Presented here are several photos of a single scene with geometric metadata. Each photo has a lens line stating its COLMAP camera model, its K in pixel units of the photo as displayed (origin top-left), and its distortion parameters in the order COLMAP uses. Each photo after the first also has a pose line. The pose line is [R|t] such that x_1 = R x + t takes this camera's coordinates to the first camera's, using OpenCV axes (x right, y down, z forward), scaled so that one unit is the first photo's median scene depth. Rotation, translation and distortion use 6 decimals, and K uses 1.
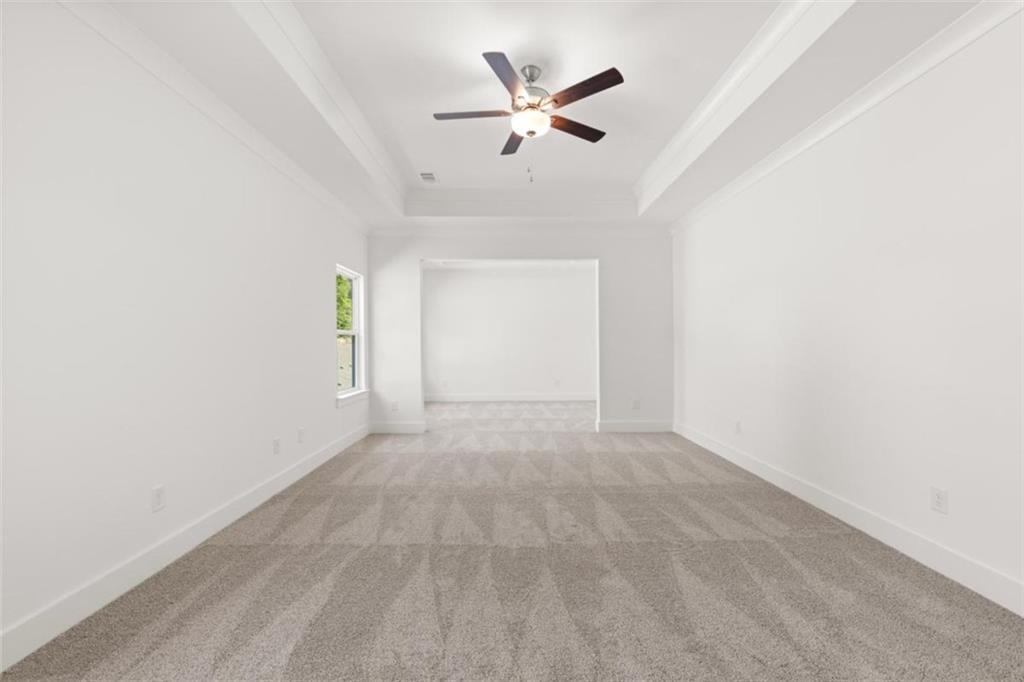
lens RADIAL K [[441.7, 0, 510.4], [0, 441.7, 340.3], [0, 0, 1]] dist [-0.002668, 0.000056]
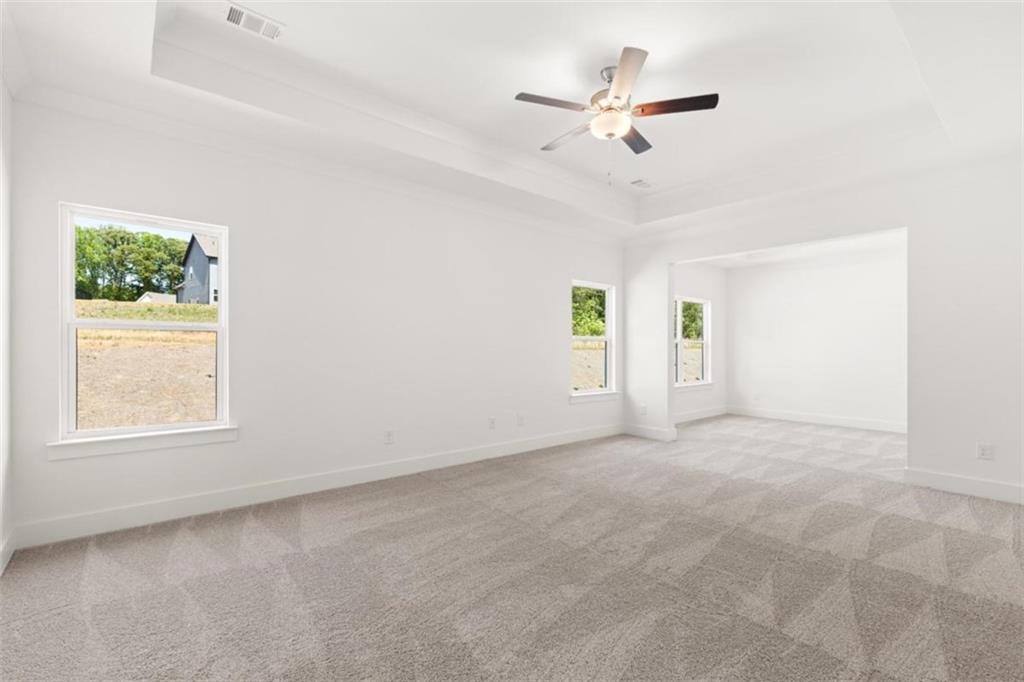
lens RADIAL K [[441.7, 0, 497.0], [0, 441.7, 346.5], [0, 0, 1]] dist [-0.002668, 0.000056]
pose [[0.642482, 0.006495, -0.766273, 0.441410], [-0.005142, 0.999978, 0.004165, -0.001345], [0.766283, 0.001264, 0.642502, 0.121765]]
